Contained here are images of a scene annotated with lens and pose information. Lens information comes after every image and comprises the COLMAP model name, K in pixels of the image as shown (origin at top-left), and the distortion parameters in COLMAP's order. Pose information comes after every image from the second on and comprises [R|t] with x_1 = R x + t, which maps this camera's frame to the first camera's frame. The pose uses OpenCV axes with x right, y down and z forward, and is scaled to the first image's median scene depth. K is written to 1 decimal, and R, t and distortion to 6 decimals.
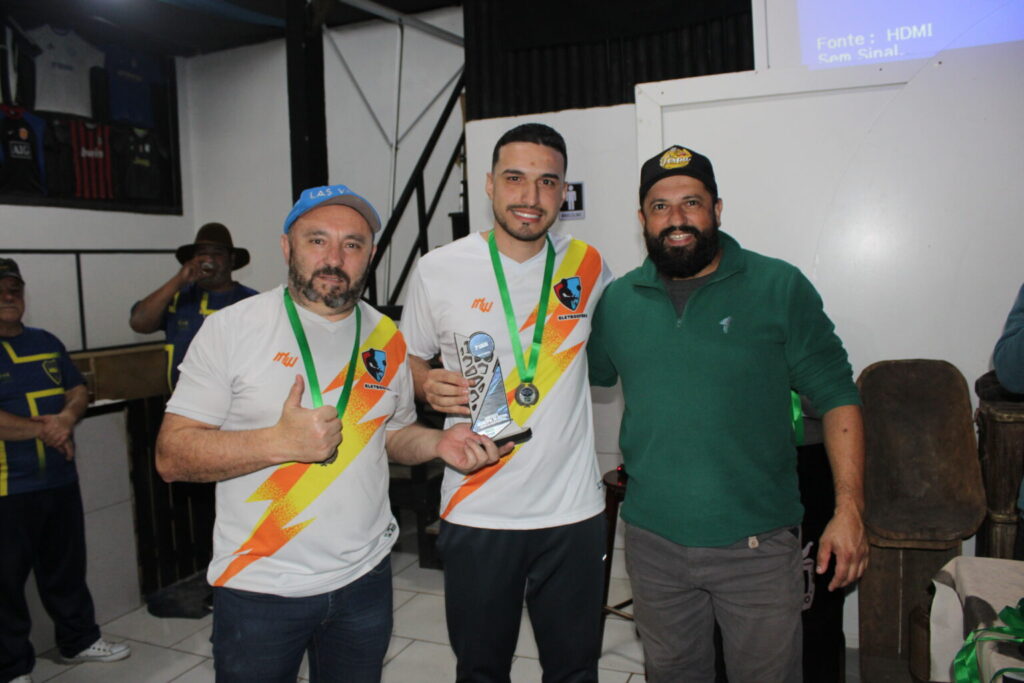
lens RADIAL K [[843.0, 0, 499.7], [0, 843.0, 342.0], [0, 0, 1]] dist [-0.161057, 0.140923]
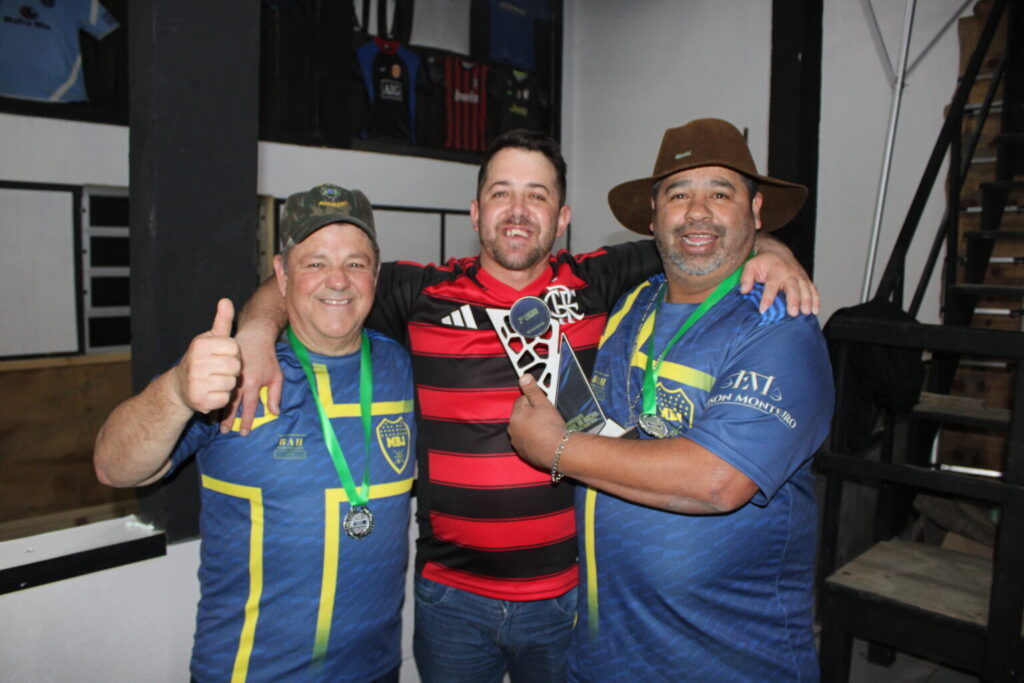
lens RADIAL K [[843.0, 0, 504.5], [0, 843.0, 337.0], [0, 0, 1]] dist [-0.161057, 0.140923]
pose [[0.929672, 0.091005, -0.356970, -0.251996], [-0.083786, 0.995845, 0.035671, -0.032108], [0.358733, -0.003254, 0.933434, 0.385409]]
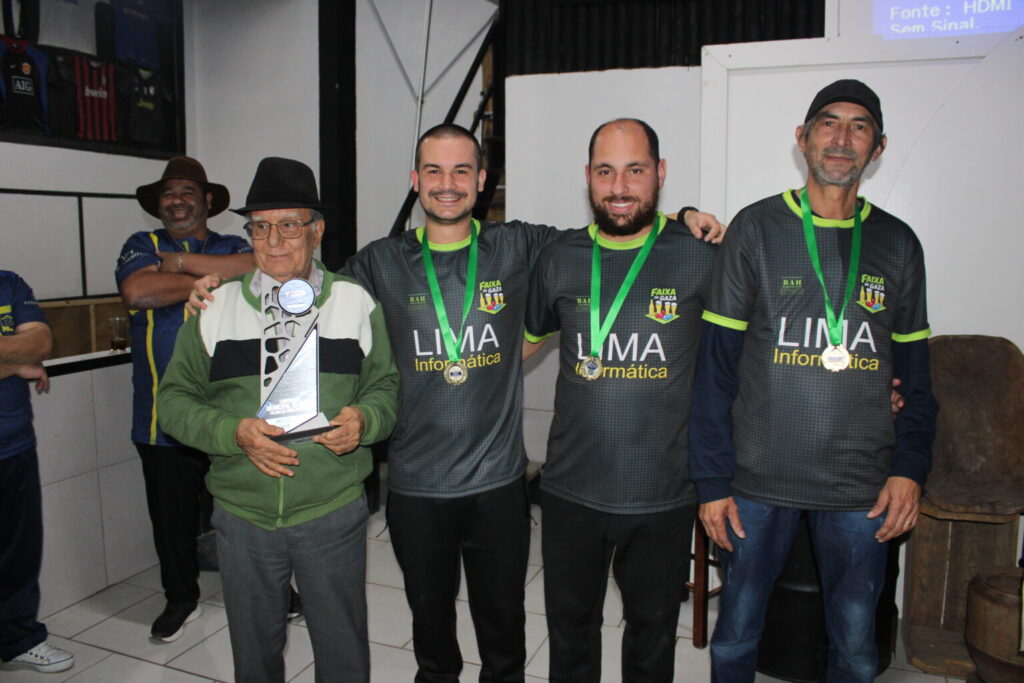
lens RADIAL K [[843.0, 0, 505.9], [0, 843.0, 341.7], [0, 0, 1]] dist [-0.161057, 0.140923]
pose [[0.998670, 0.036223, 0.036694, -0.075541], [-0.037814, 0.998332, 0.043629, 0.005224], [-0.035053, -0.044959, 0.998374, 0.013699]]
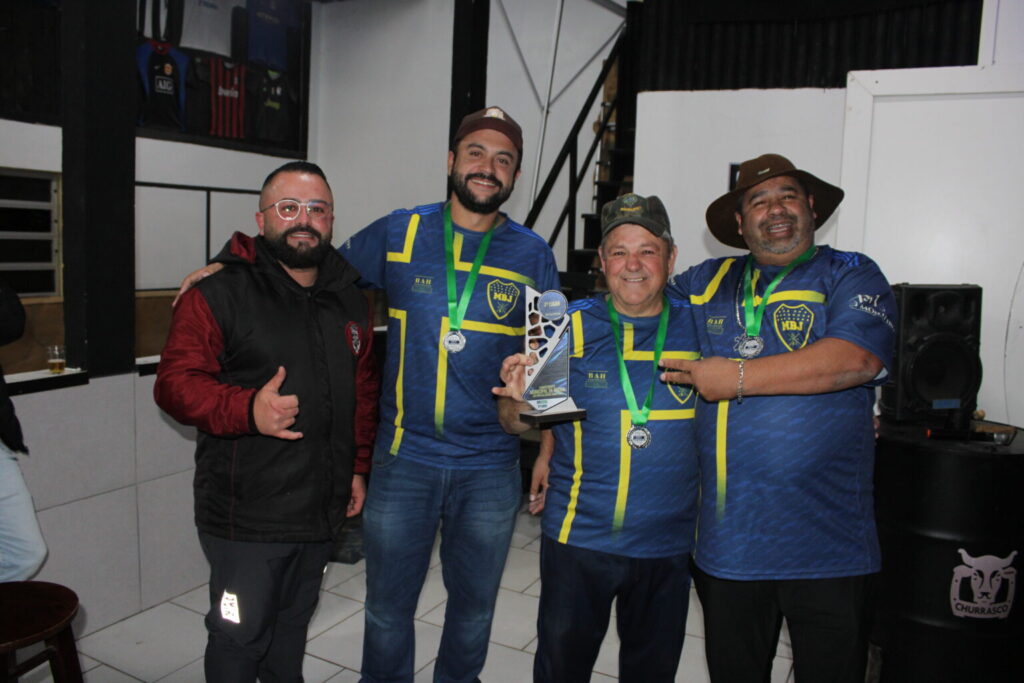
lens RADIAL K [[843.0, 0, 504.7], [0, 843.0, 343.2], [0, 0, 1]] dist [-0.161057, 0.140923]
pose [[0.993626, 0.088679, -0.069599, -0.119126], [-0.085483, 0.995200, 0.047633, -0.000387], [0.073489, -0.041380, 0.996437, -0.005287]]
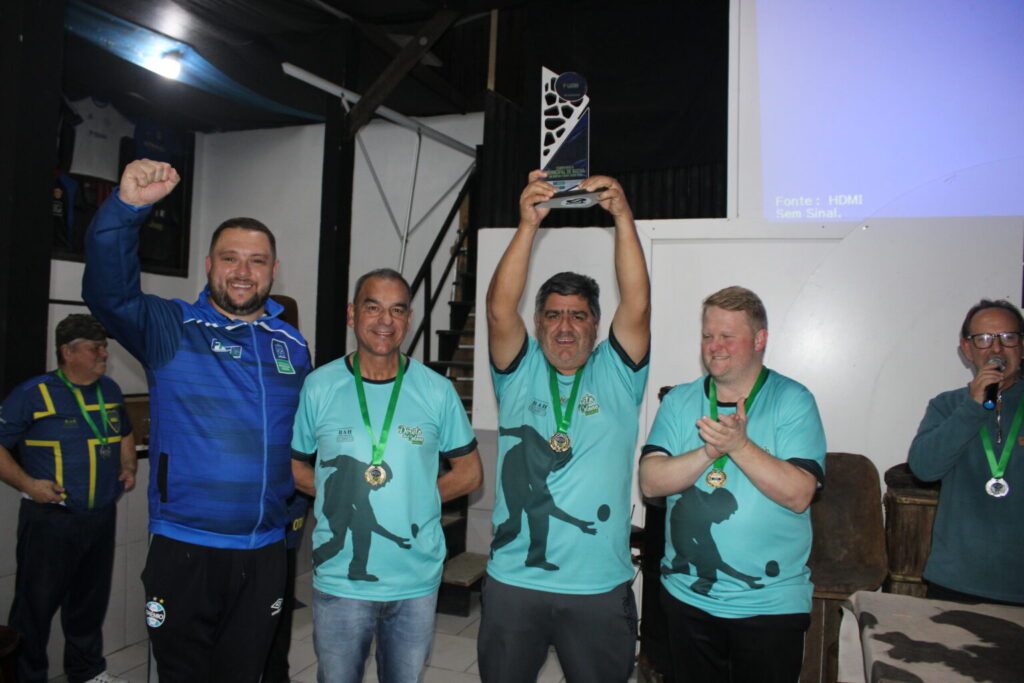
lens RADIAL K [[843.0, 0, 498.9], [0, 843.0, 337.2], [0, 0, 1]] dist [-0.161057, 0.140923]
pose [[0.995679, 0.074155, 0.055896, -0.077911], [-0.068410, 0.992783, -0.098500, 0.003303], [-0.062797, 0.094251, 0.993566, -0.188441]]
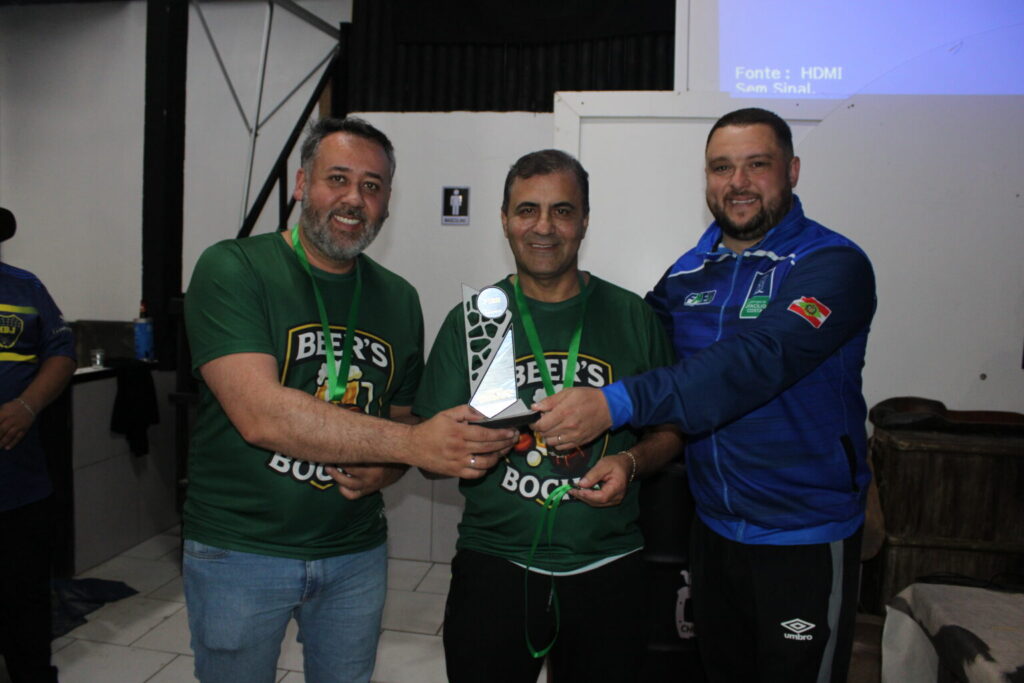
lens RADIAL K [[843.0, 0, 506.5], [0, 843.0, 341.4], [0, 0, 1]] dist [-0.161057, 0.140923]
pose [[0.969459, 0.053473, 0.239355, -0.089073], [-0.051031, 0.998563, -0.016392, 0.000634], [-0.239887, 0.003676, 0.970794, 0.055391]]
